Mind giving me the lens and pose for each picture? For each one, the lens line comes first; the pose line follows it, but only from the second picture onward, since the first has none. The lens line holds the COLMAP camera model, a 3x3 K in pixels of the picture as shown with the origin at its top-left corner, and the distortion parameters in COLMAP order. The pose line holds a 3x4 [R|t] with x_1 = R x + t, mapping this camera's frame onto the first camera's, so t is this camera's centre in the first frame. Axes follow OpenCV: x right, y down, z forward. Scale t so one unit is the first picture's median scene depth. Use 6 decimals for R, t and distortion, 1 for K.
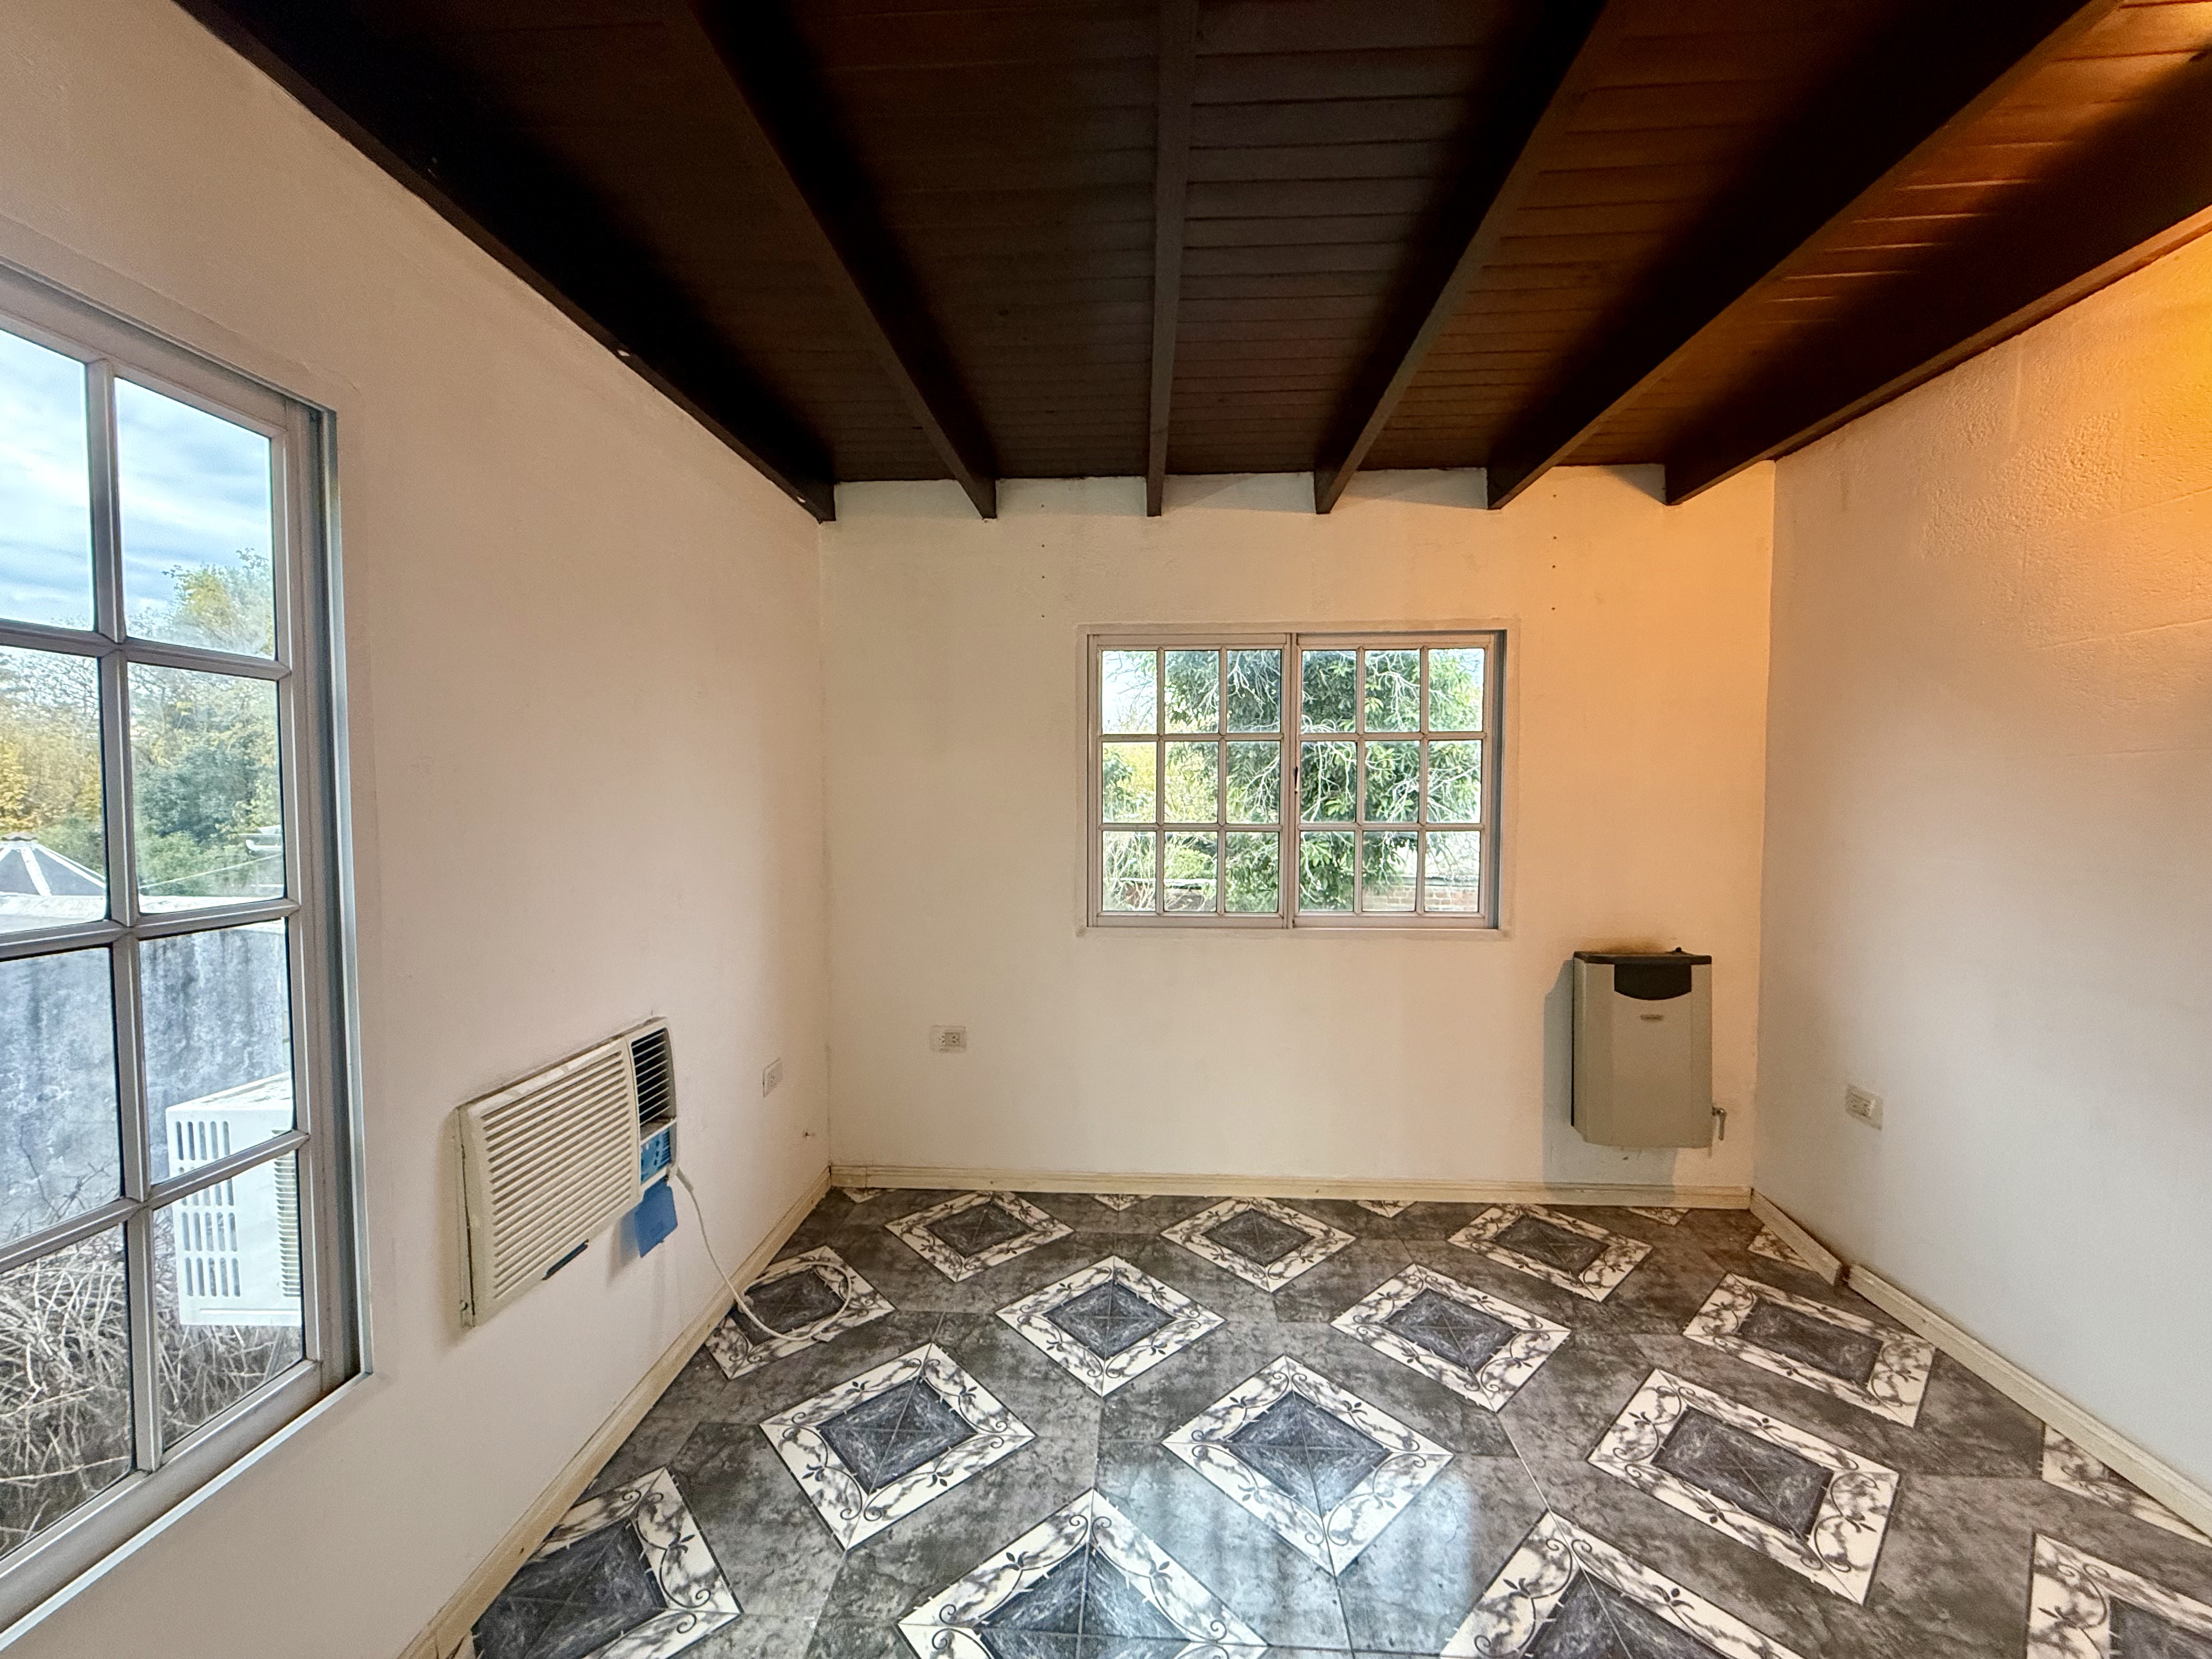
lens RADIAL K [[872.1, 0, 1098.2], [0, 872.1, 827.2], [0, 0, 1]] dist [-0.000586, -0.000011]
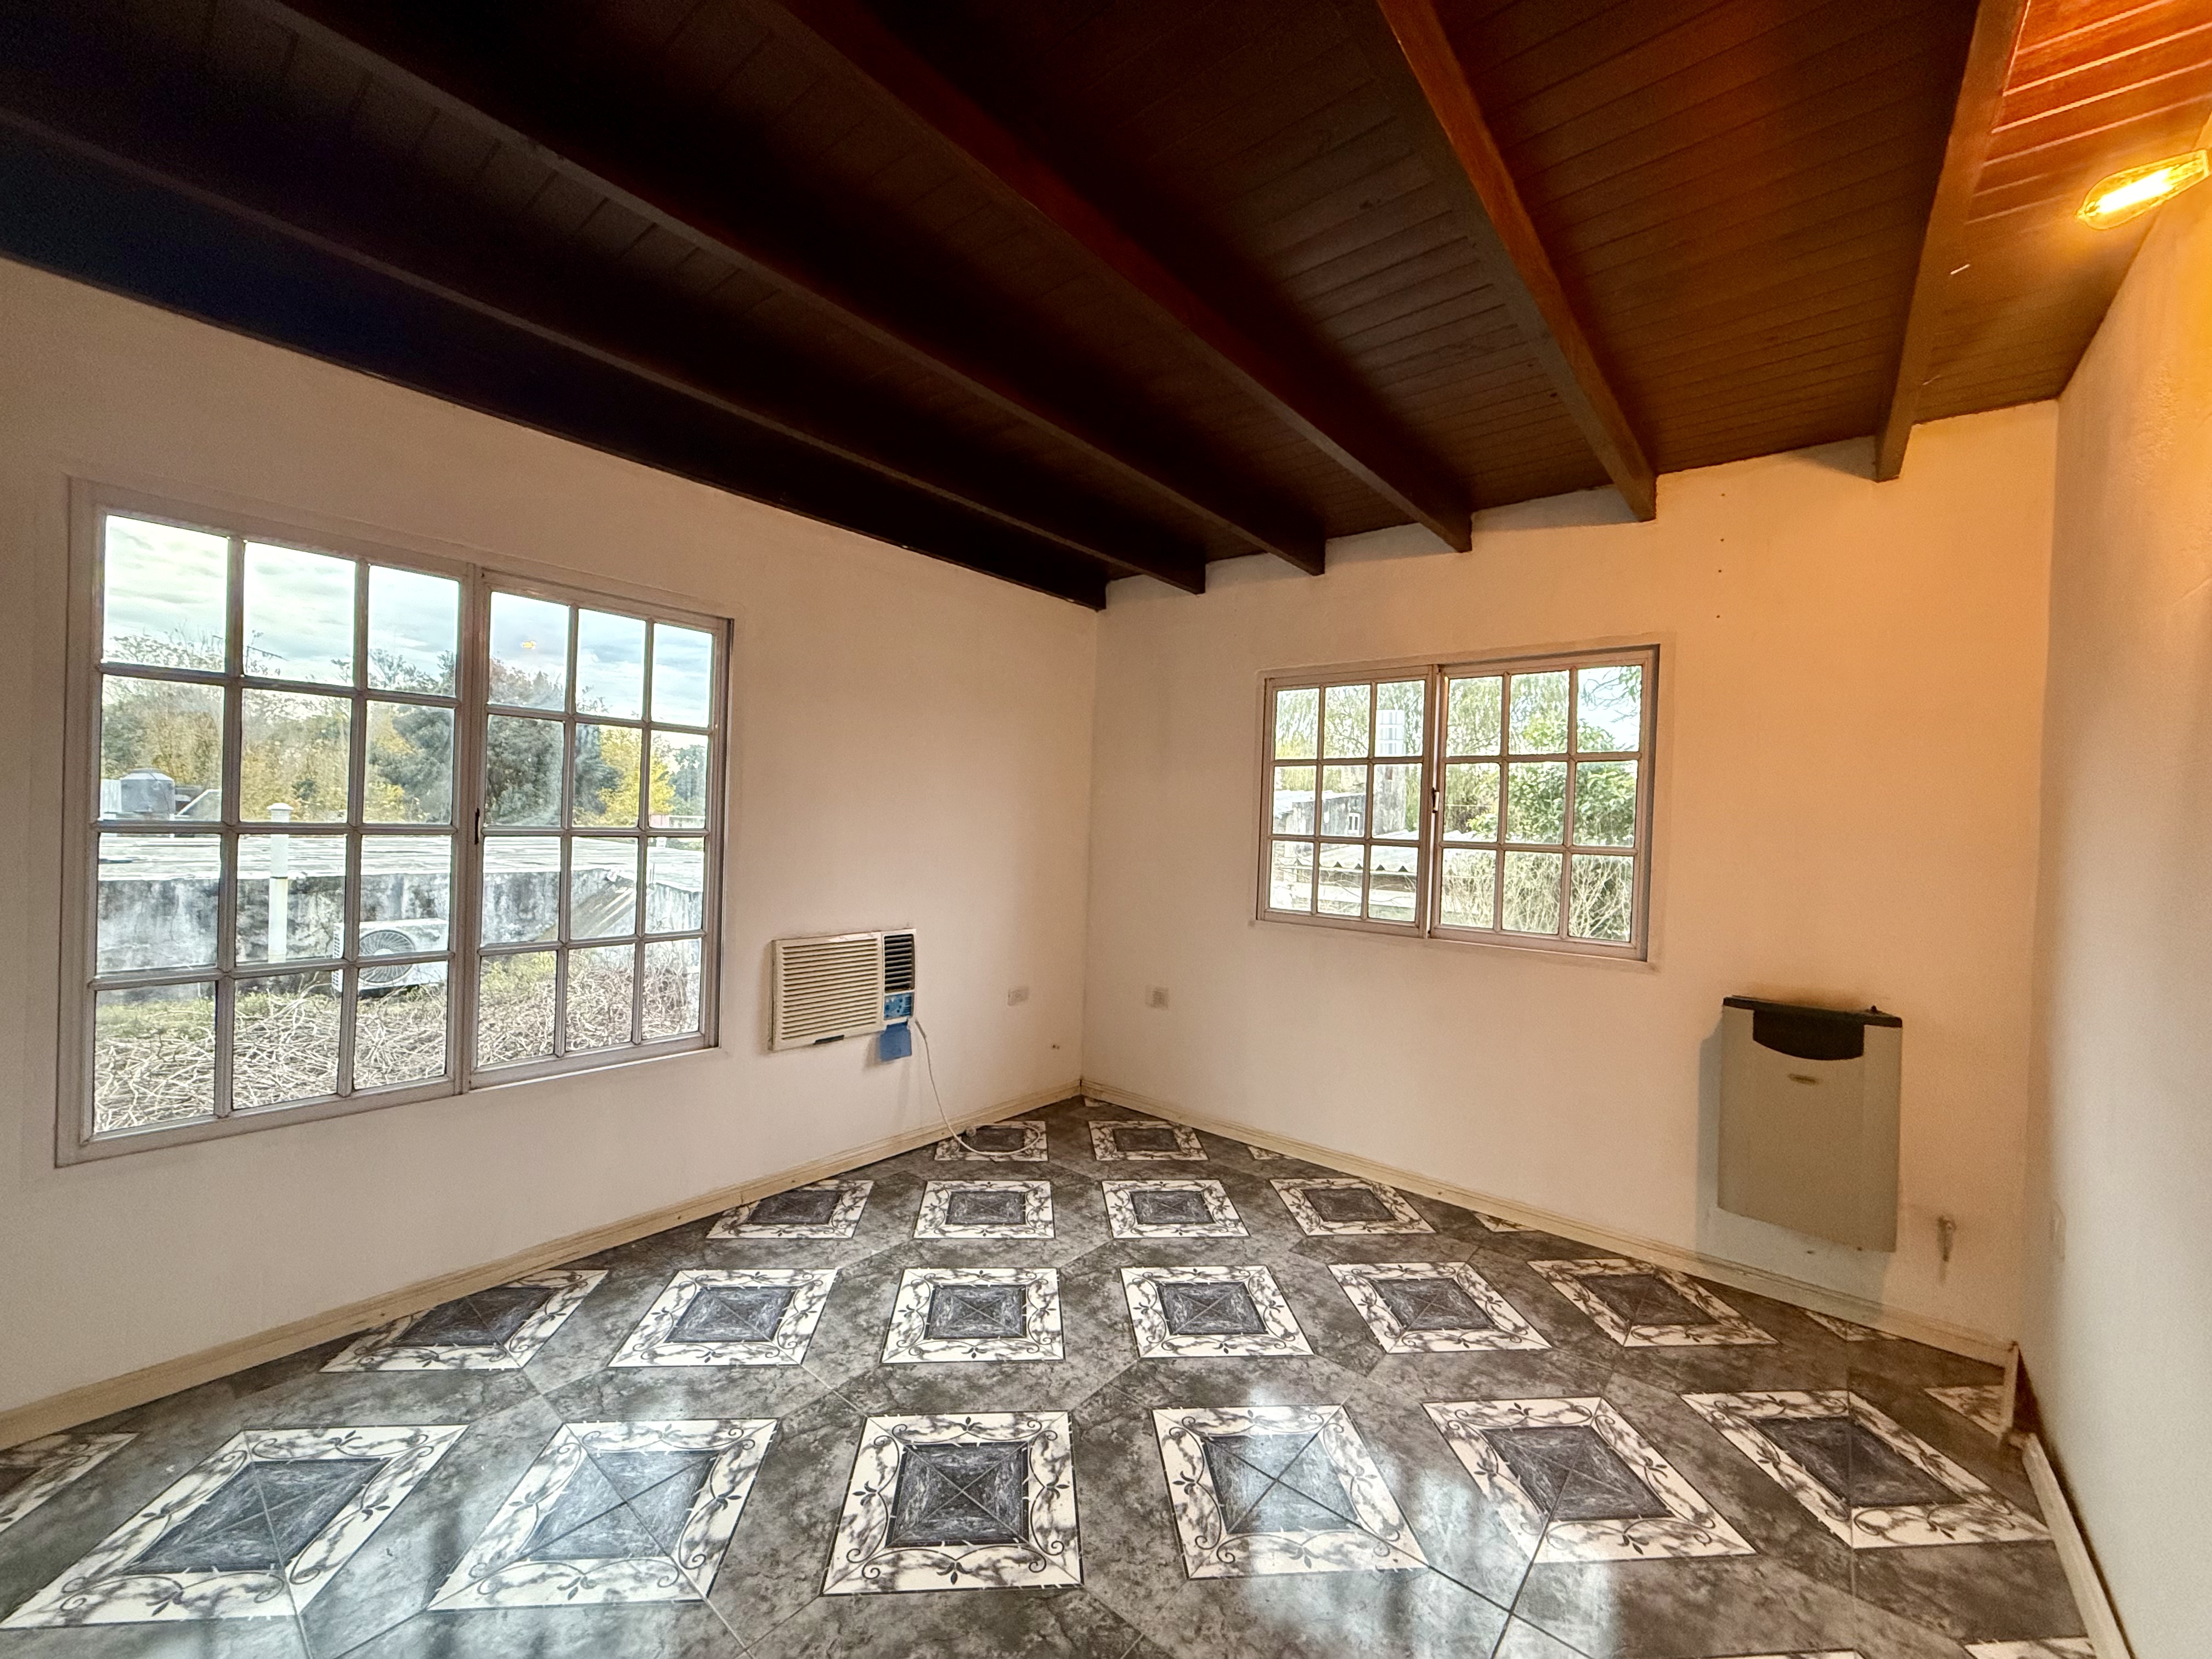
lens RADIAL K [[872.1, 0, 1099.9], [0, 872.1, 827.0], [0, 0, 1]] dist [-0.000586, -0.000011]
pose [[0.806378, 0.032424, -0.590511, 0.614950], [-0.058513, 0.997971, -0.025105, 0.035308], [0.588499, 0.054796, 0.806639, -0.123019]]
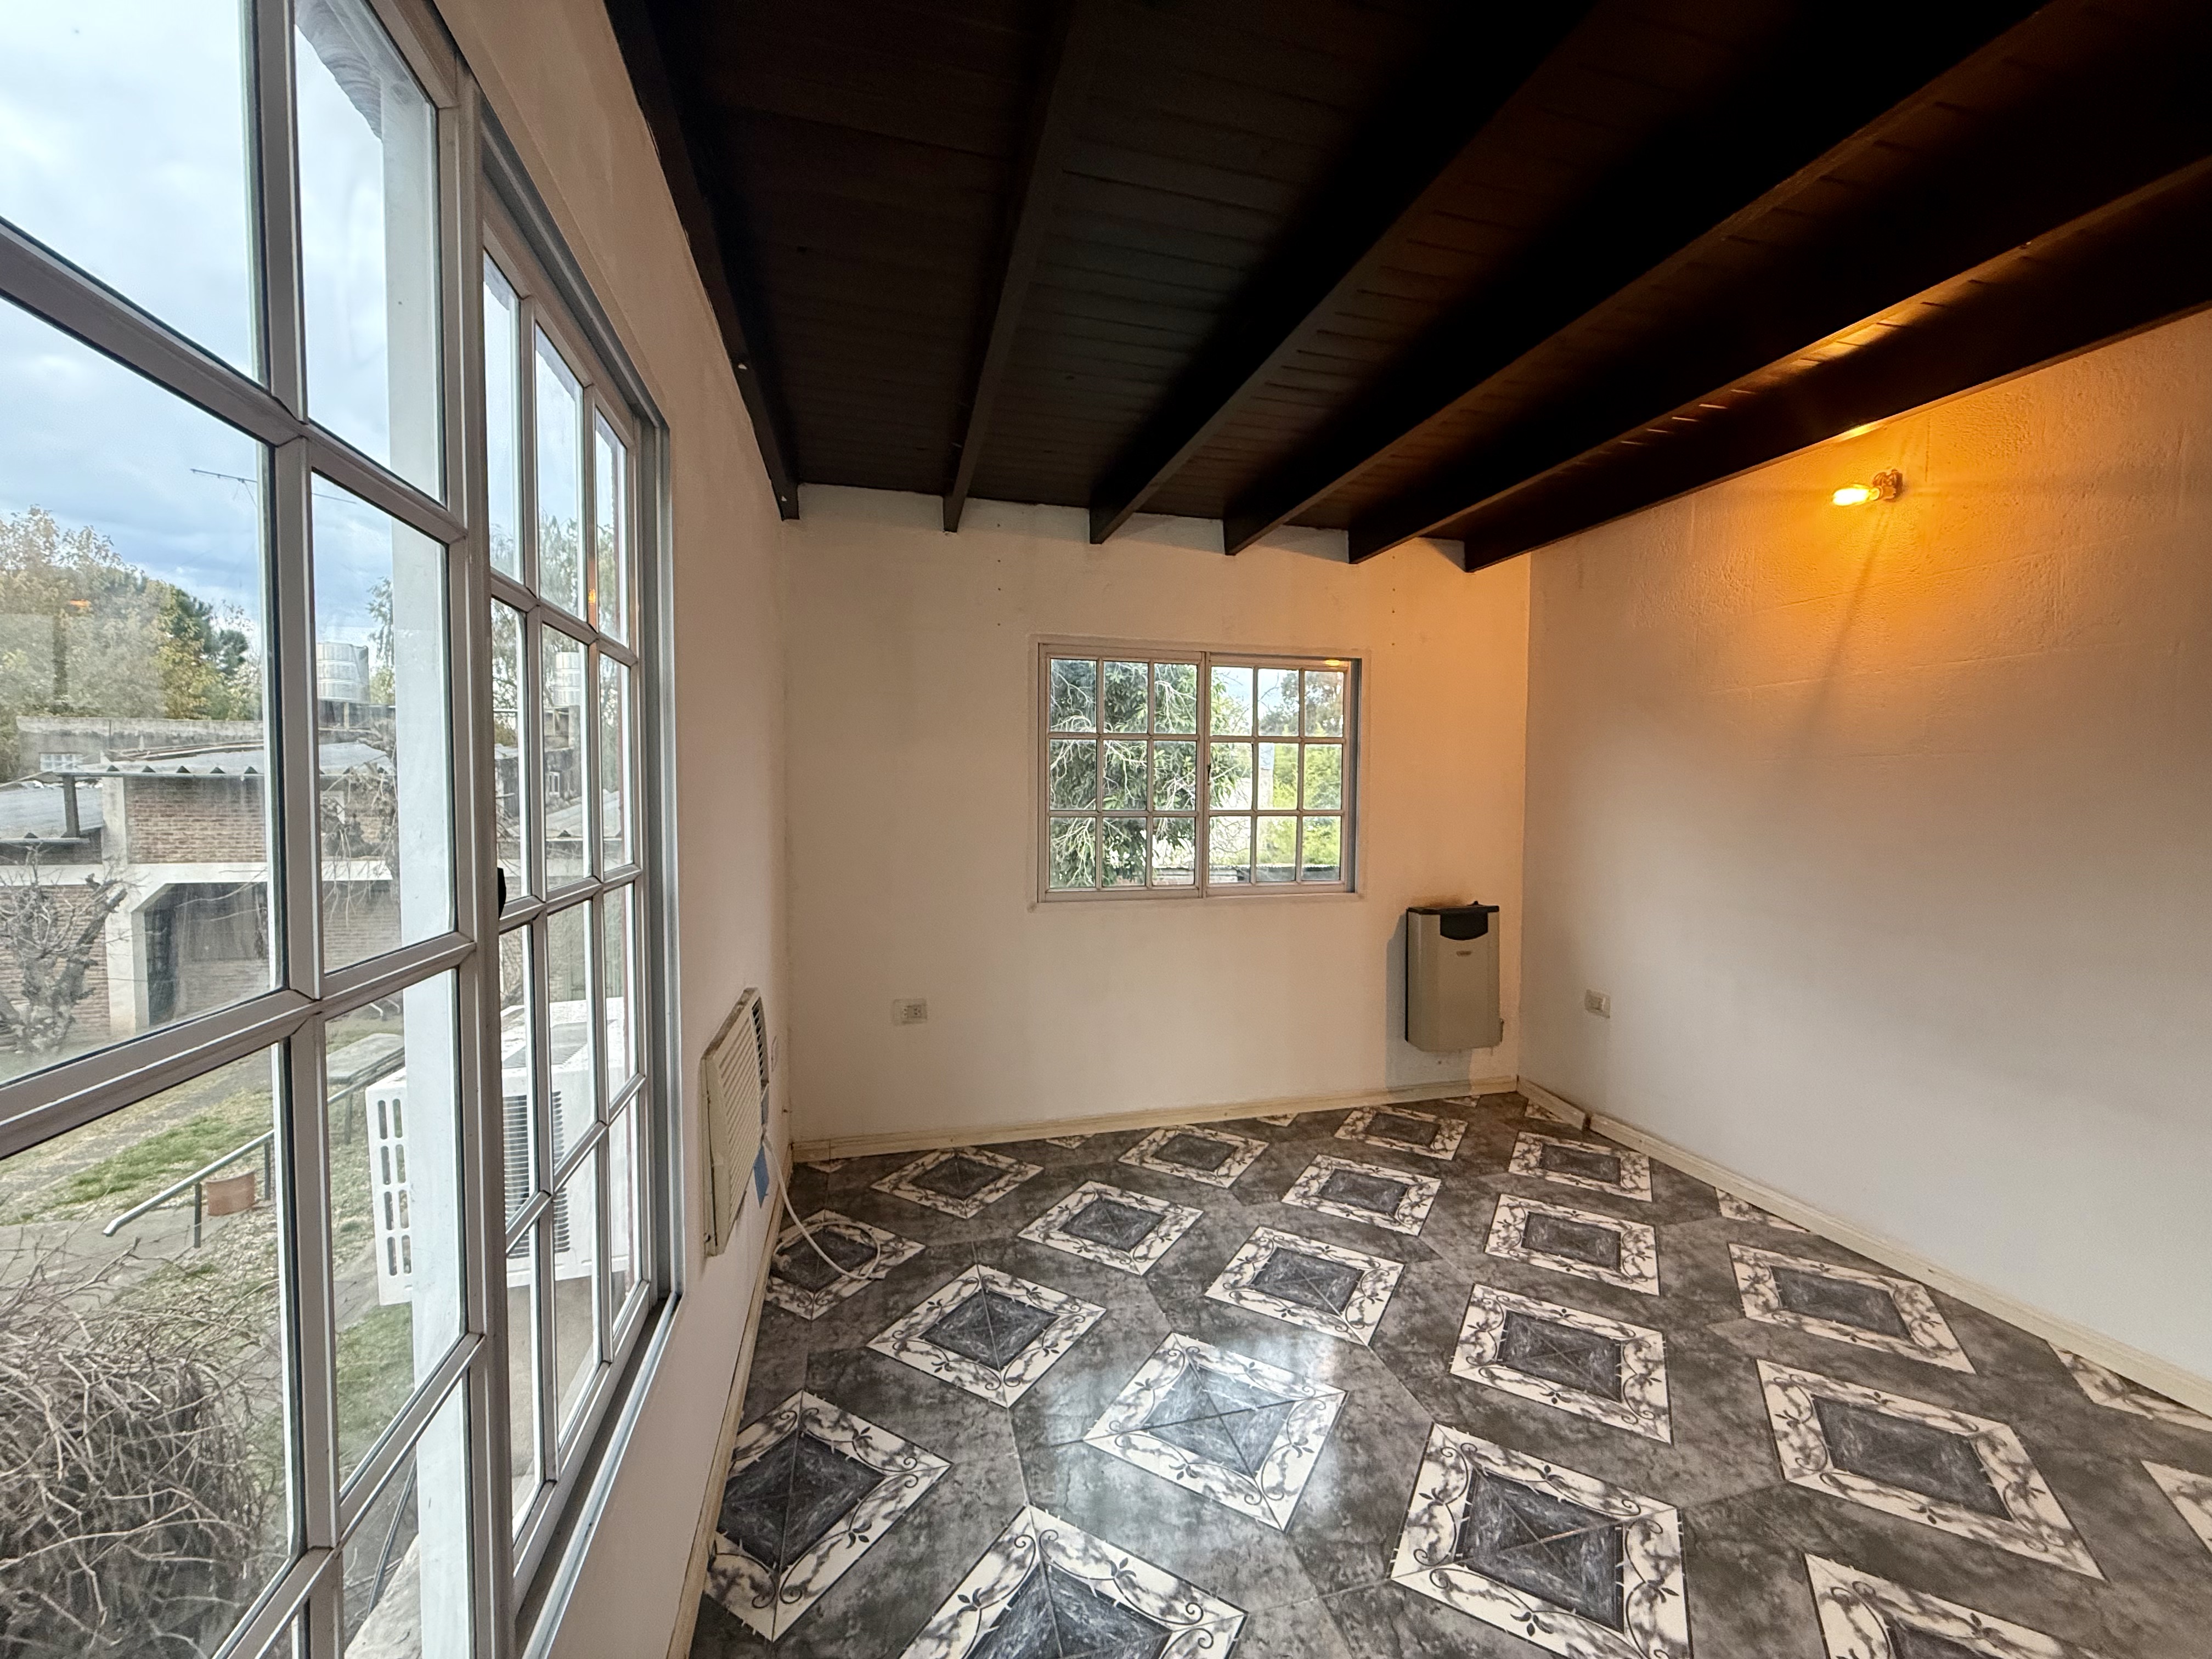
lens RADIAL K [[872.1, 0, 1097.8], [0, 872.1, 827.6], [0, 0, 1]] dist [-0.000586, -0.000011]
pose [[0.951356, -0.008333, 0.307980, -0.337005], [0.007899, 0.999965, 0.002658, 0.017772], [-0.307991, -0.000096, 0.951389, -0.113202]]
